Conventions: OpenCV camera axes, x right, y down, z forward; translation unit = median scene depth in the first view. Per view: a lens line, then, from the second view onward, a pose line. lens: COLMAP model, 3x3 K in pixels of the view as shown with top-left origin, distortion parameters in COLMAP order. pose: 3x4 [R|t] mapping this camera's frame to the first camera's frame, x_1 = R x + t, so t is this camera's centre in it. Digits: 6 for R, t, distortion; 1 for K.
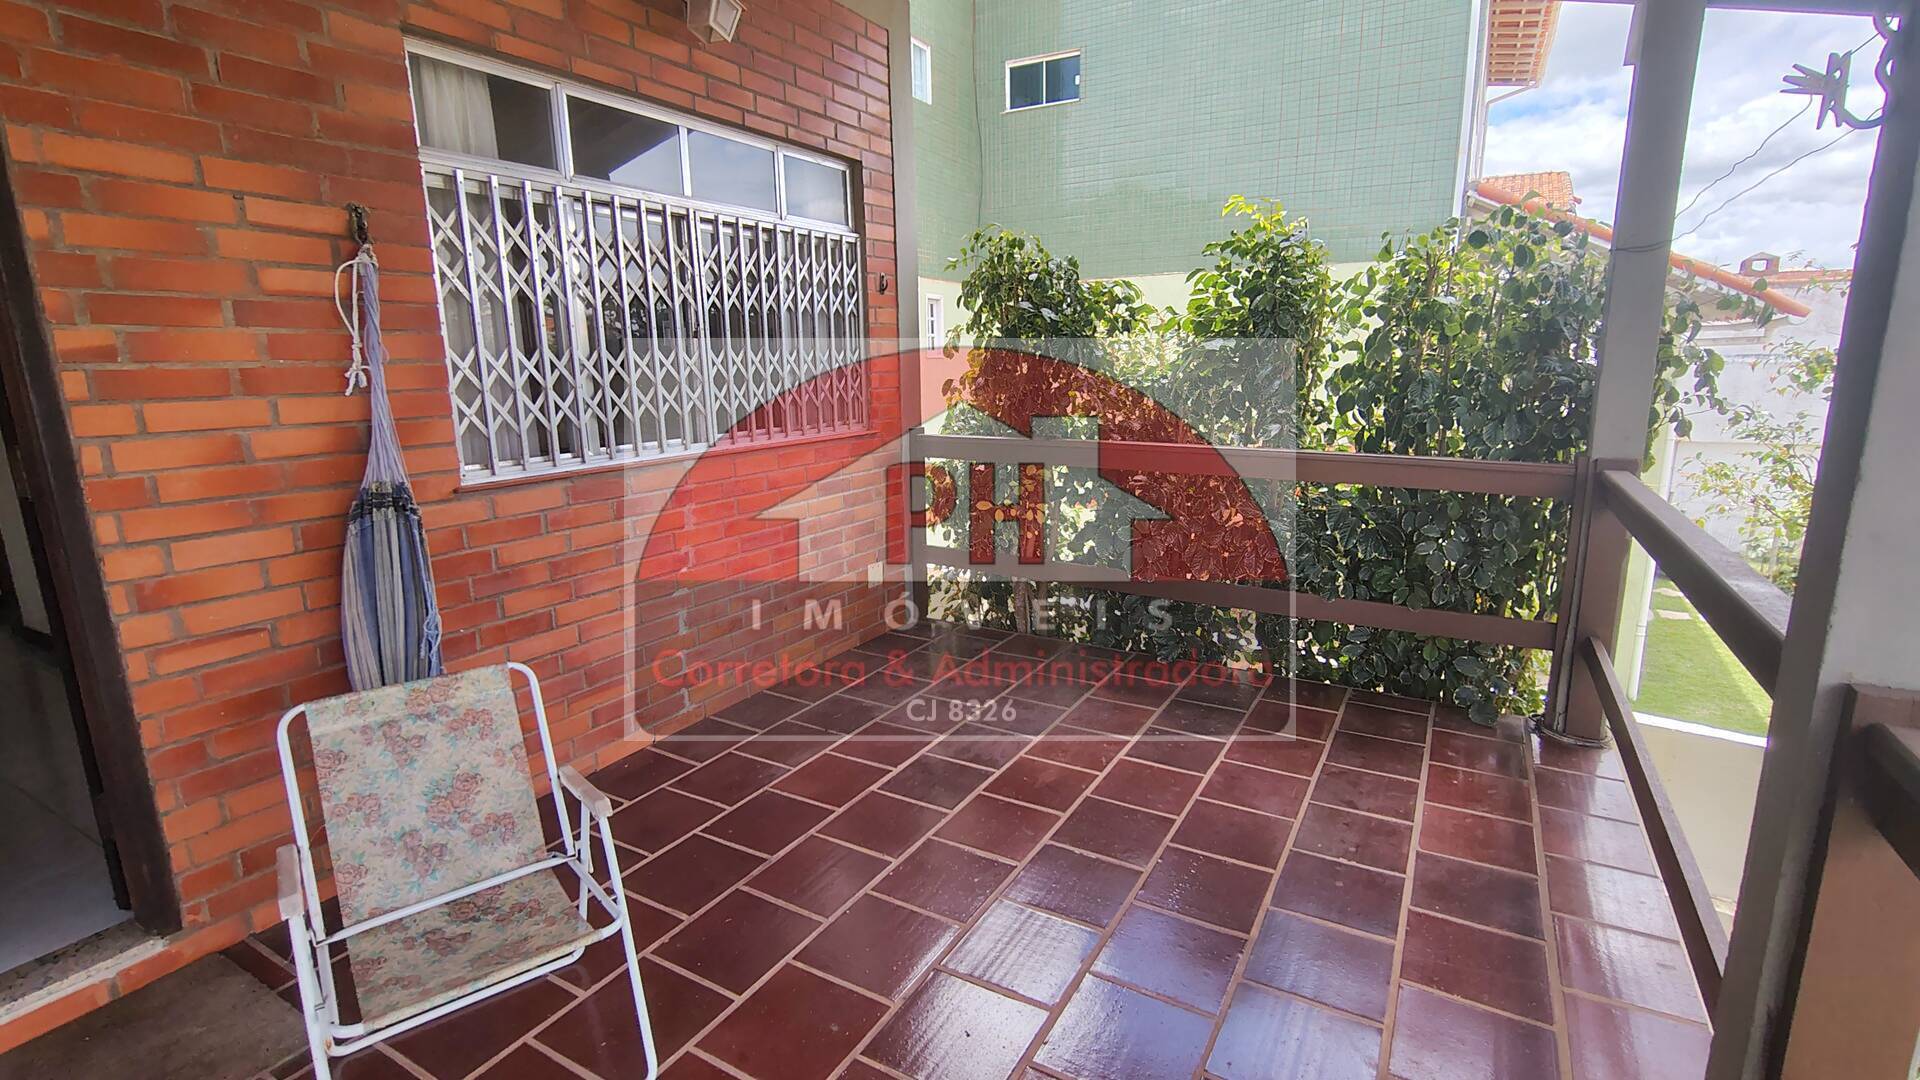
lens RADIAL K [[855.2, 0, 960.0], [0, 855.2, 540.0], [0, 0, 1]] dist [0.001965, 0.000434]
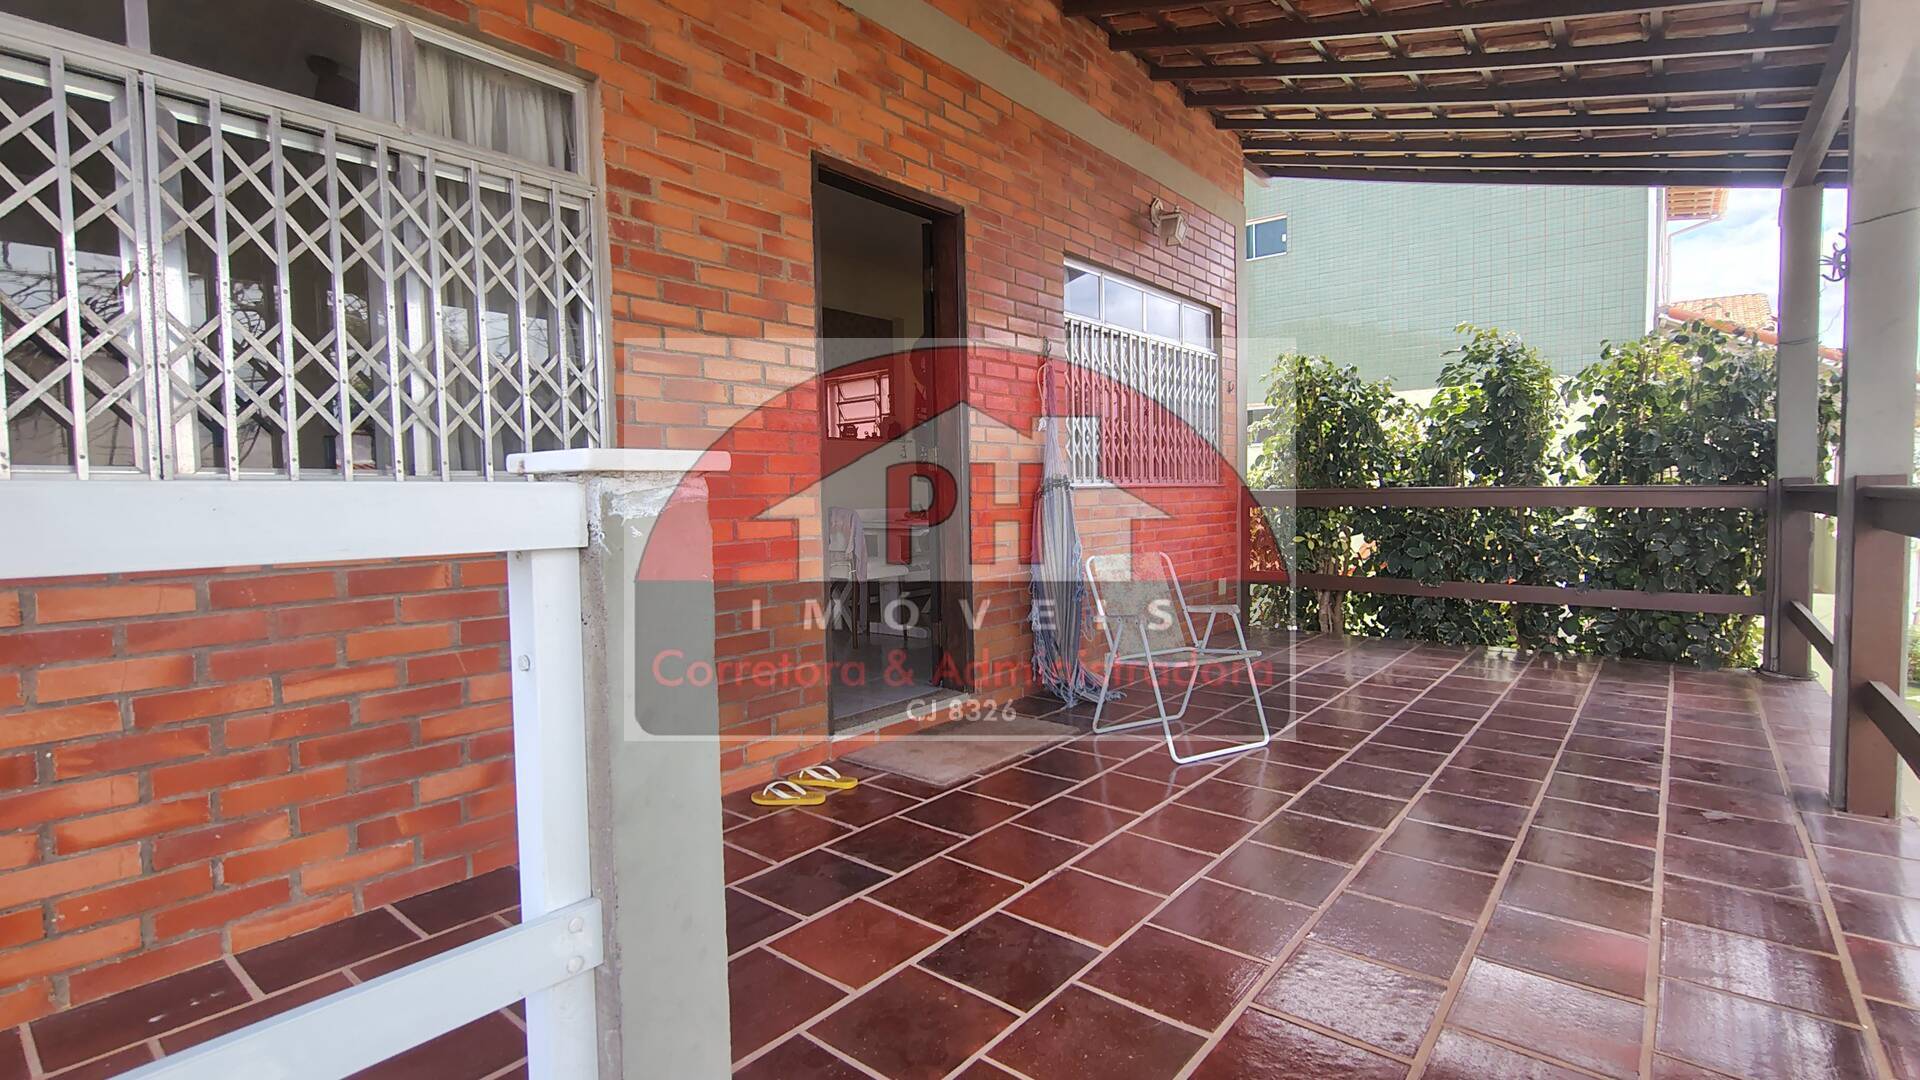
lens RADIAL K [[852.8, 0, 986.2], [0, 852.8, 538.2], [0, 0, 1]] dist [0.002110, 0.000913]
pose [[0.988878, 0.001774, -0.148716, -0.327659], [-0.024671, 0.988033, -0.152258, 0.221233], [0.146666, 0.154233, 0.977088, -0.524296]]
